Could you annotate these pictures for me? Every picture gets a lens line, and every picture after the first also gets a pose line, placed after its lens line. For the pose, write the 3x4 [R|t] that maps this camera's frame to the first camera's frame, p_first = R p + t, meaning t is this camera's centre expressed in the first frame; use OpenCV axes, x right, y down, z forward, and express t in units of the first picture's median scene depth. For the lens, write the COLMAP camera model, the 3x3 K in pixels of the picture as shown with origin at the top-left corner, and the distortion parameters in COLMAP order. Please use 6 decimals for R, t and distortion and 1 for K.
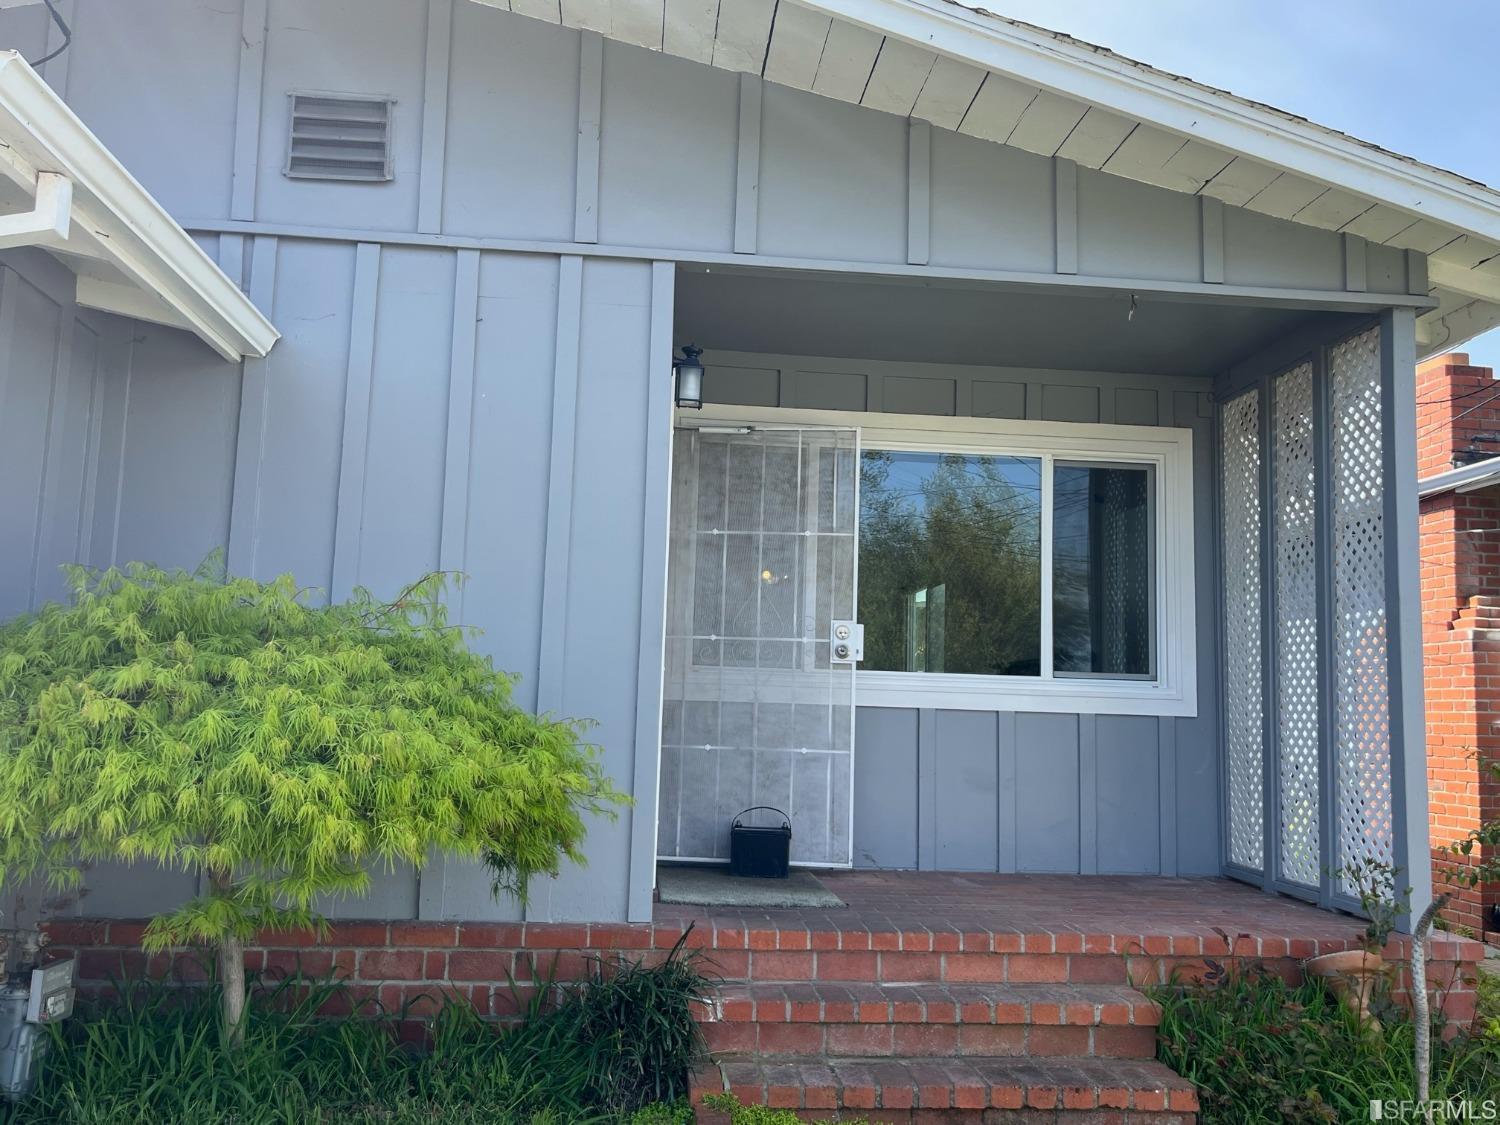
lens RADIAL K [[1222.2, 0, 754.0], [0, 1222.2, 568.1], [0, 0, 1]] dist [0.016389, 0.004705]
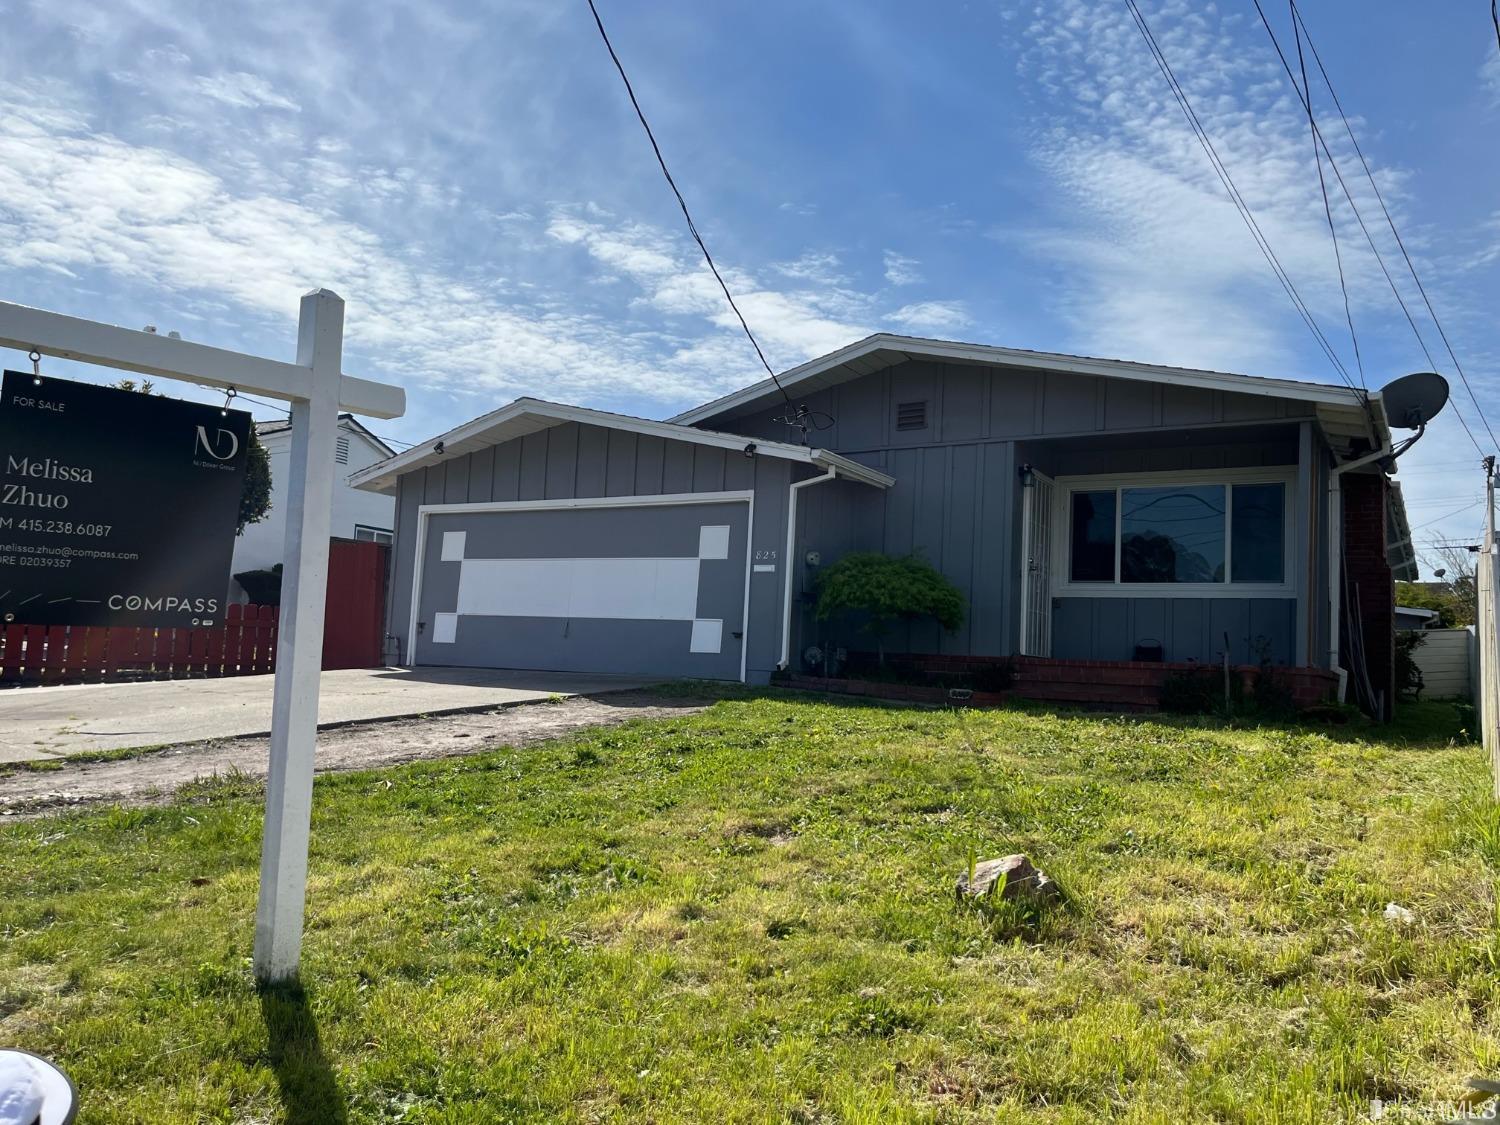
lens RADIAL K [[1132.6, 0, 750.4], [0, 1132.6, 560.4], [0, 0, 1]] dist [0.045259, -0.073198]
pose [[0.802483, -0.043921, -0.595057, 1.086701], [0.044249, 0.998922, -0.014057, 0.053706], [0.595032, -0.015050, 0.803561, -1.662780]]
